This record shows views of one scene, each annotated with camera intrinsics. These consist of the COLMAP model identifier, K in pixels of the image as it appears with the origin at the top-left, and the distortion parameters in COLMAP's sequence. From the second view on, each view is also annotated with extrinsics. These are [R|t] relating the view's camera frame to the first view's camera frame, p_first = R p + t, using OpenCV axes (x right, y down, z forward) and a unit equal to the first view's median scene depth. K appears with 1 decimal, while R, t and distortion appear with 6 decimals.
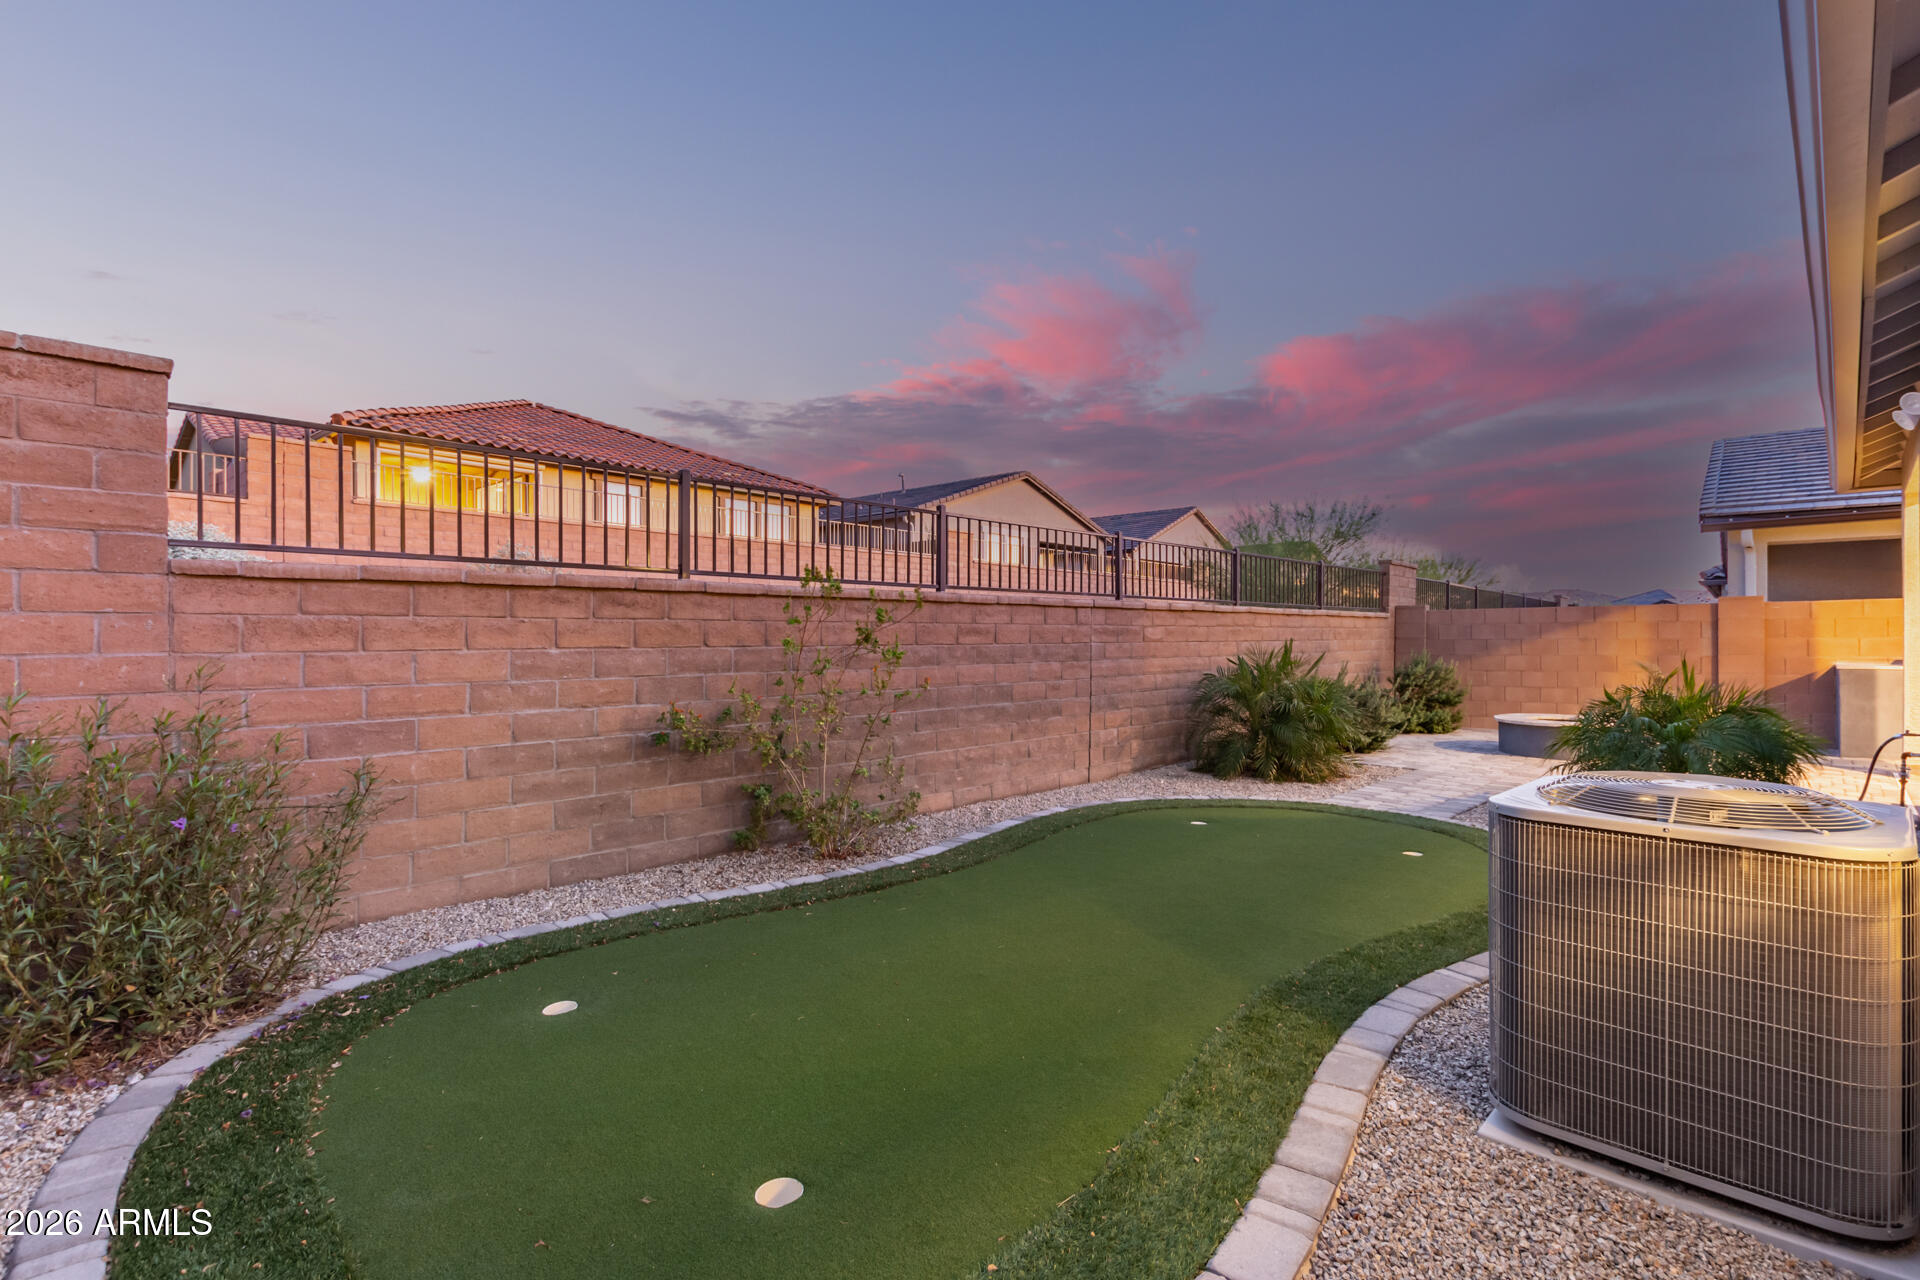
lens RADIAL K [[887.3, 0, 956.5], [0, 887.3, 646.3], [0, 0, 1]] dist [0.015850, -0.000836]
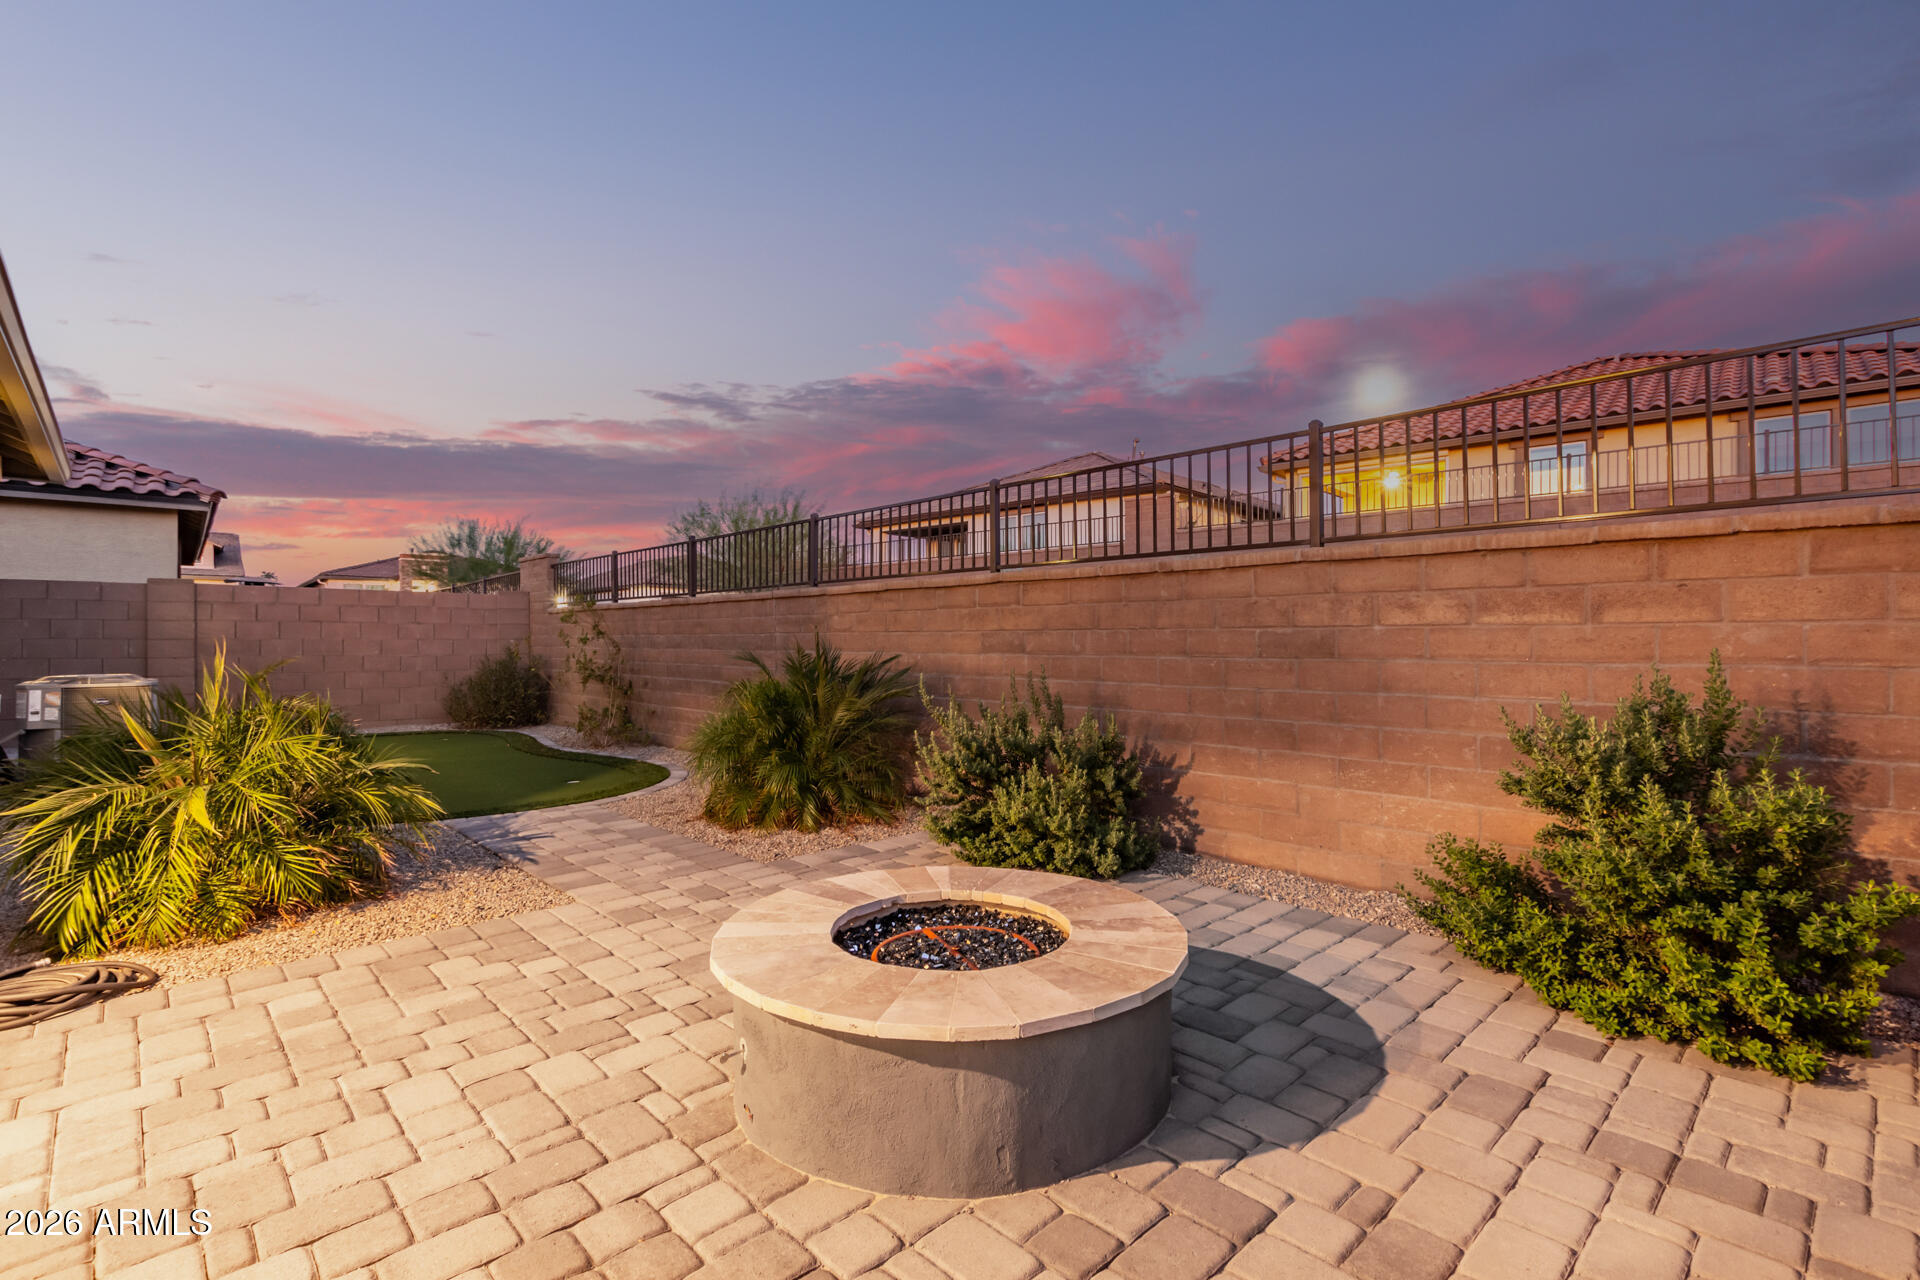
lens RADIAL K [[887.3, 0, 956.6], [0, 887.3, 626.6], [0, 0, 1]] dist [0.015850, -0.000836]
pose [[-0.036519, 0.010980, -0.999273, 1.052722], [0.015351, 0.999828, 0.010425, -0.016905], [0.999215, -0.014960, -0.036681, 1.117665]]
